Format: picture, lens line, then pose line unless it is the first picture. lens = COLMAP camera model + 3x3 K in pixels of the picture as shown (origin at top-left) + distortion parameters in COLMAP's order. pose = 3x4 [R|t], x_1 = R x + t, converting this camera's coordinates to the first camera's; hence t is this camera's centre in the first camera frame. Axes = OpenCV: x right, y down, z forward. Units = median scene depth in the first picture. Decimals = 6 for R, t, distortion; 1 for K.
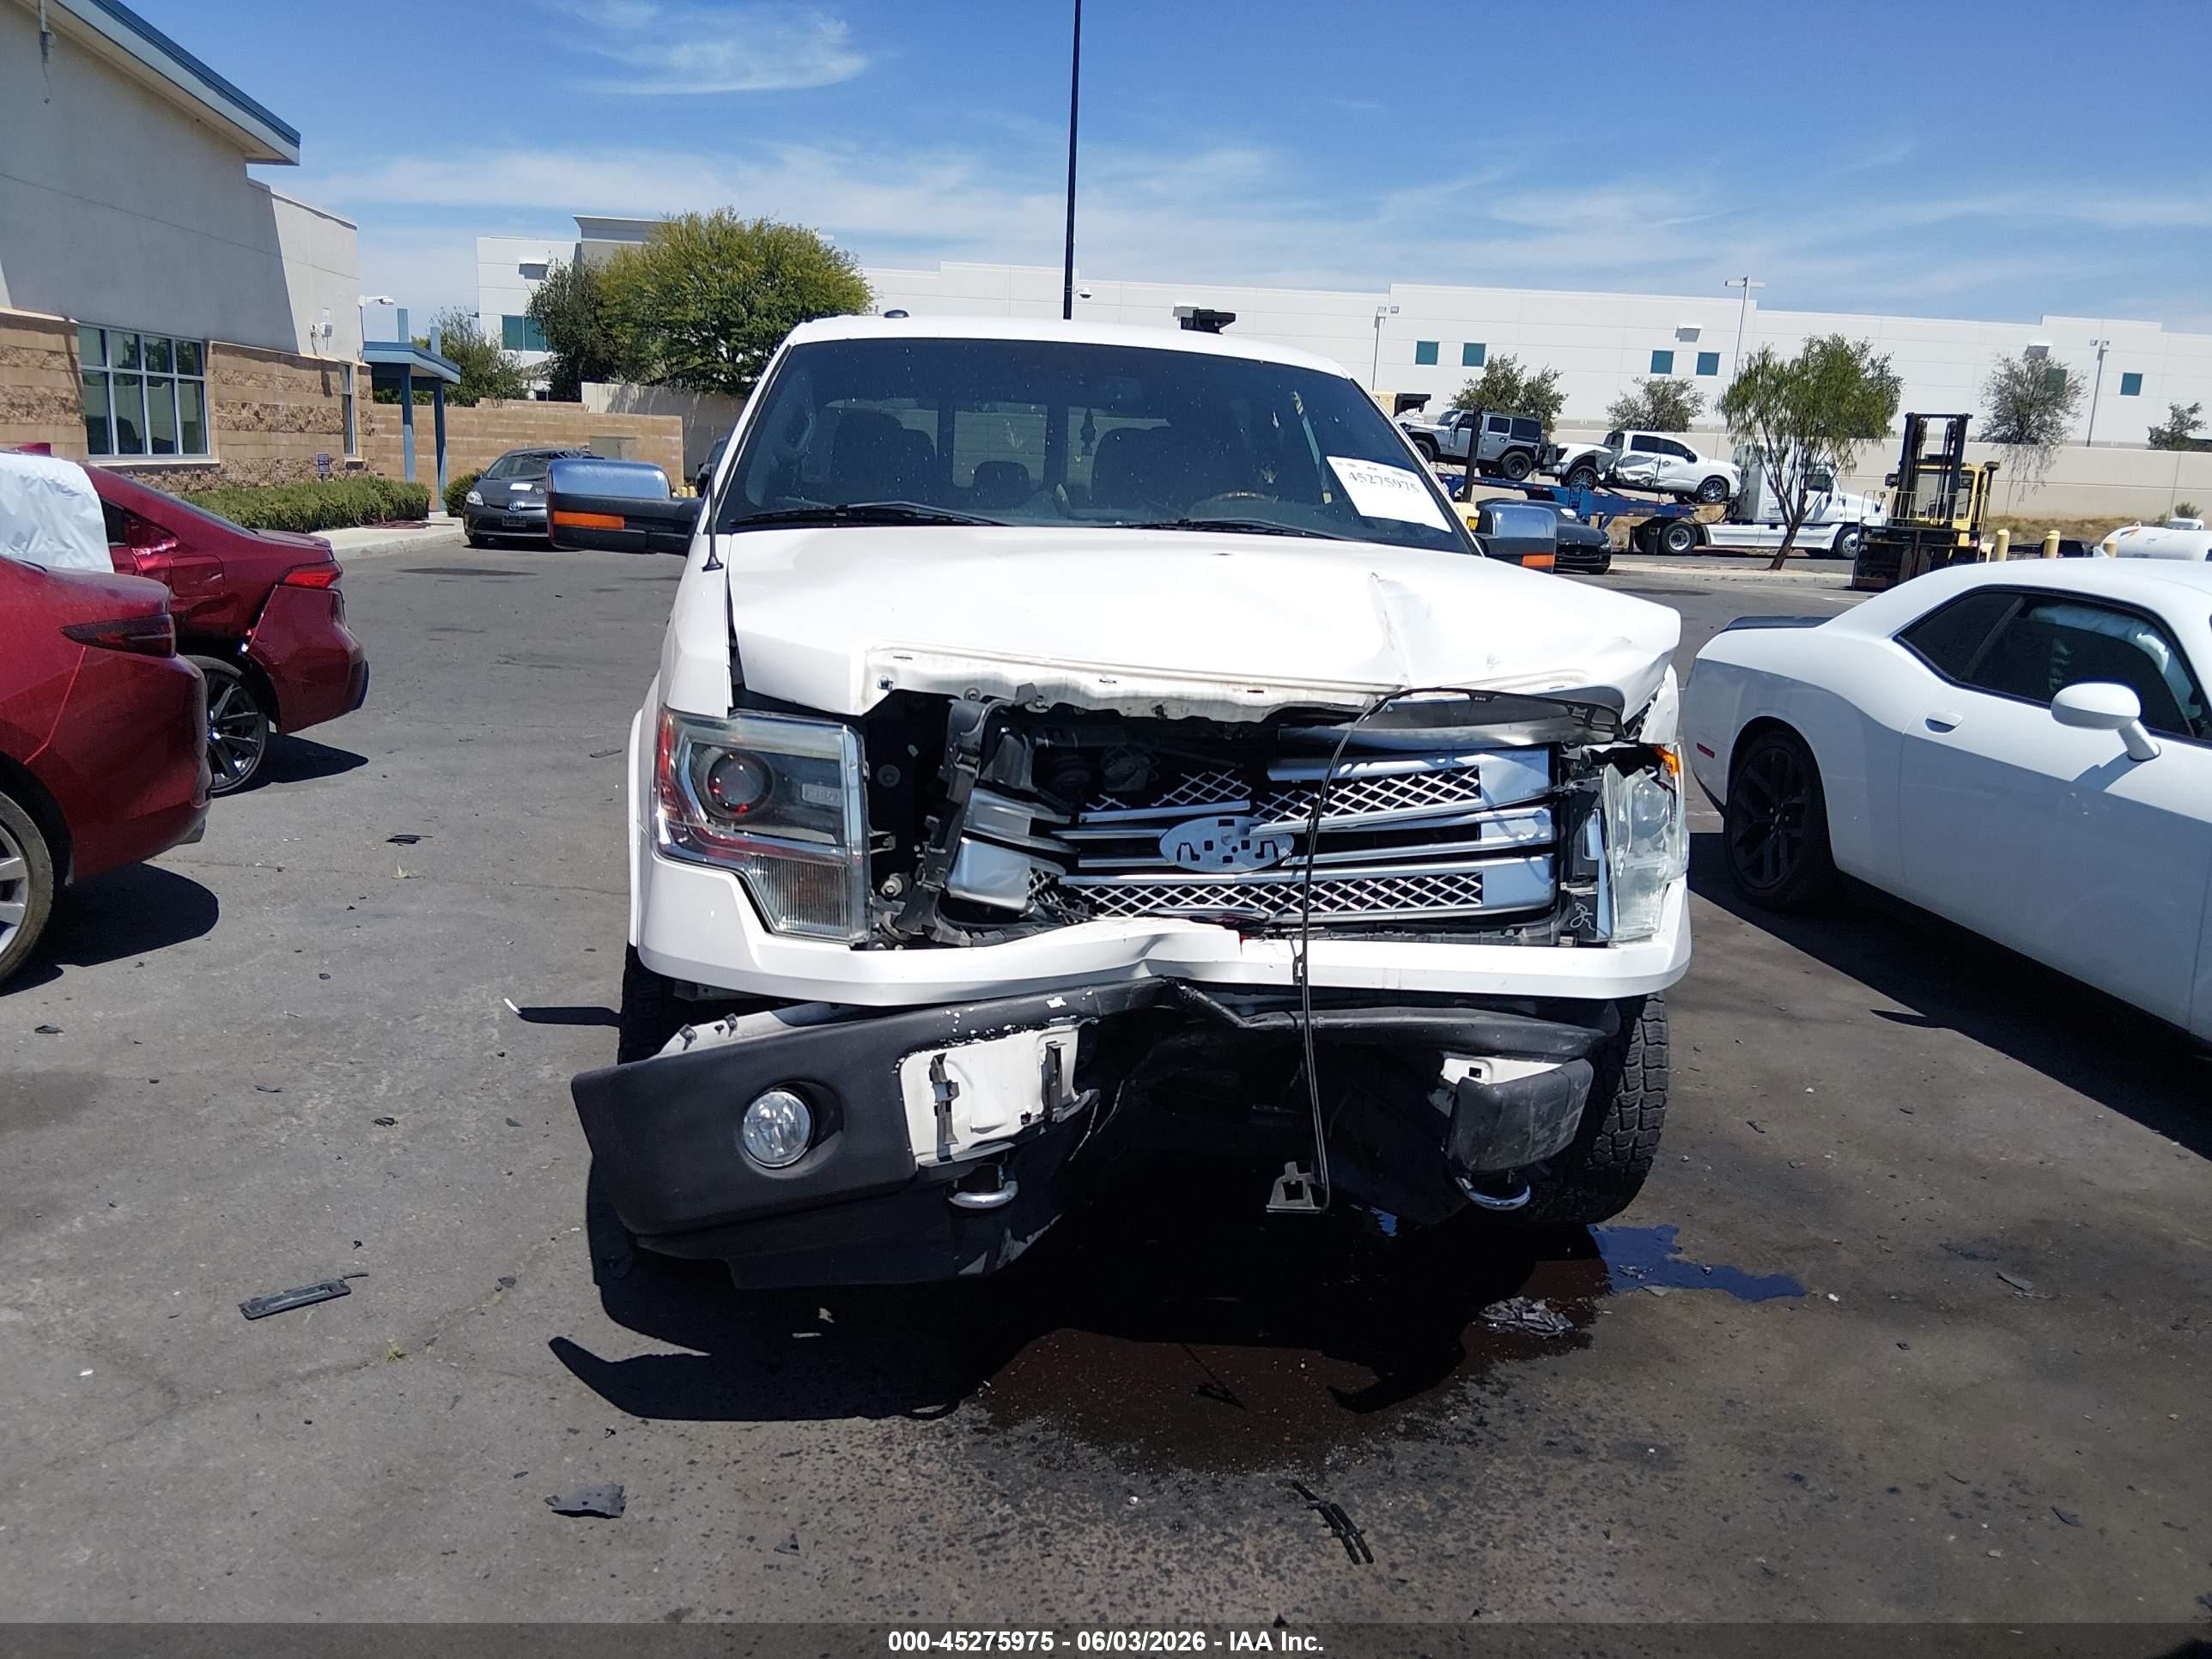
lens RADIAL K [[1666.0, 0, 1105.8], [0, 1666.0, 834.9], [0, 0, 1]] dist [0.096657, -0.149426]
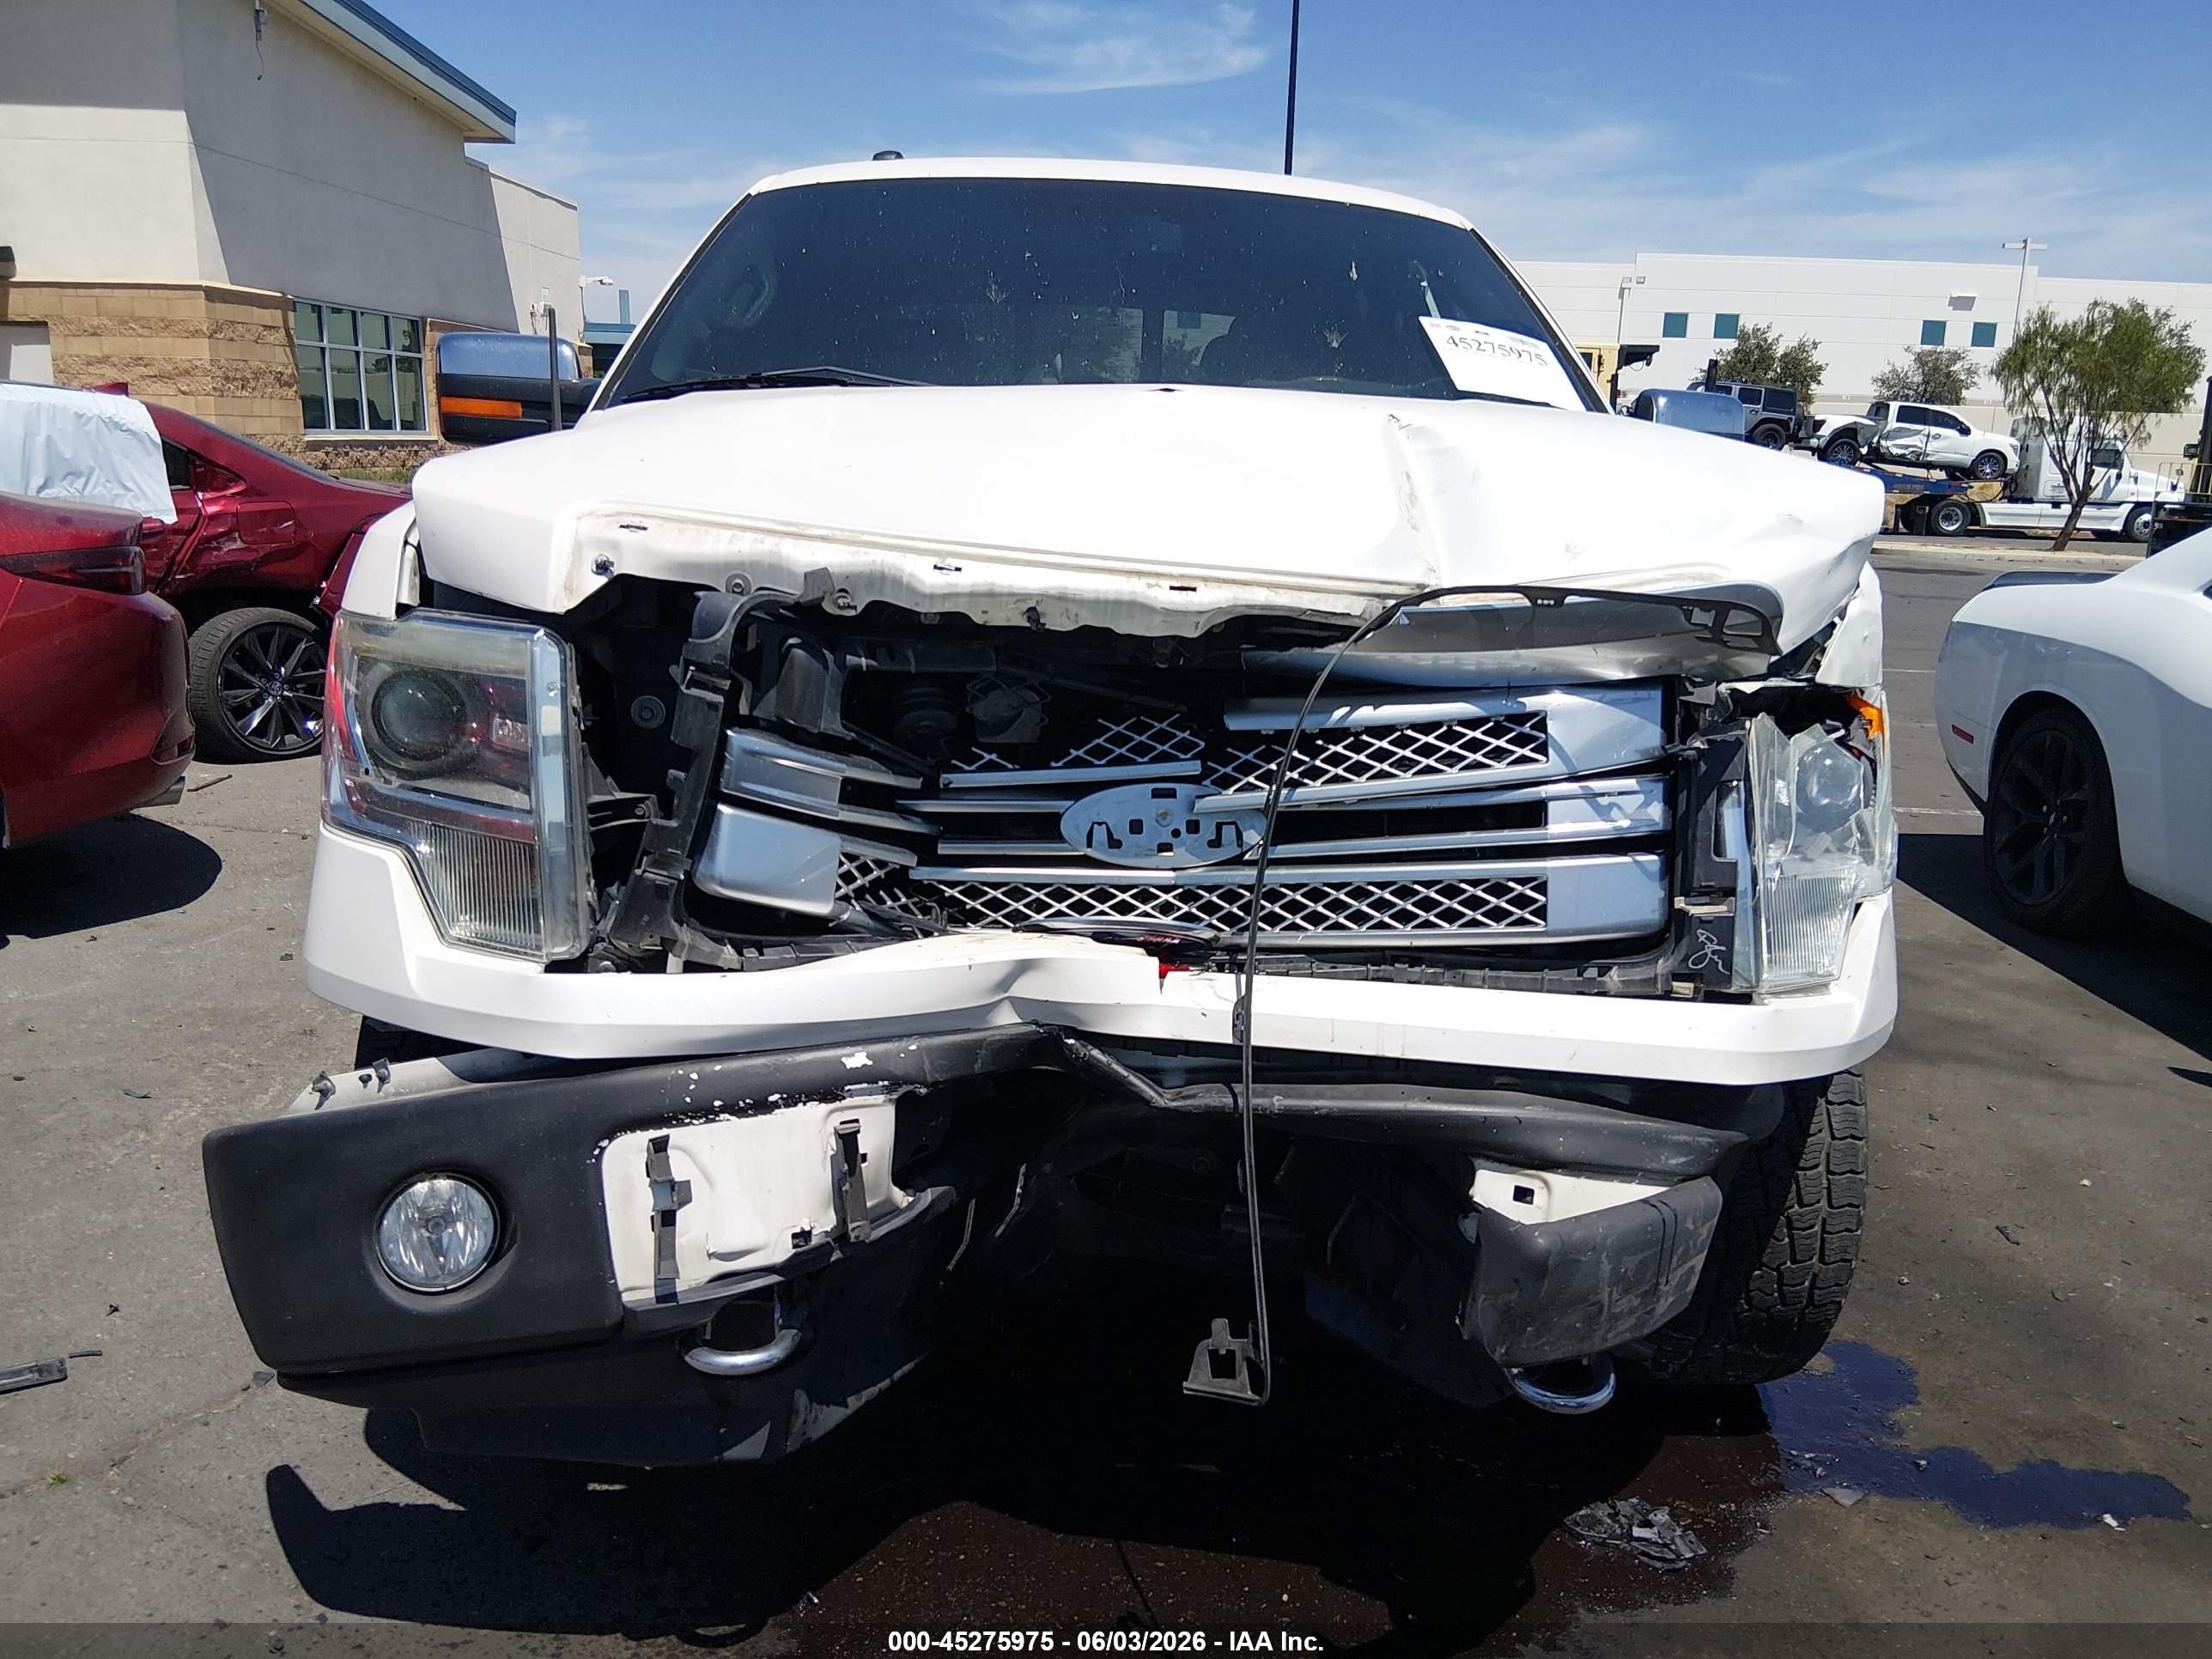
lens RADIAL K [[1670.6, 0, 1106.0], [0, 1670.6, 829.5], [0, 0, 1]] dist [0.110818, -0.171252]
pose [[0.991351, 0.022693, -0.129257, 0.138501], [-0.022097, 0.999738, 0.006042, 0.003840], [0.129361, -0.003133, 0.991593, 0.337032]]
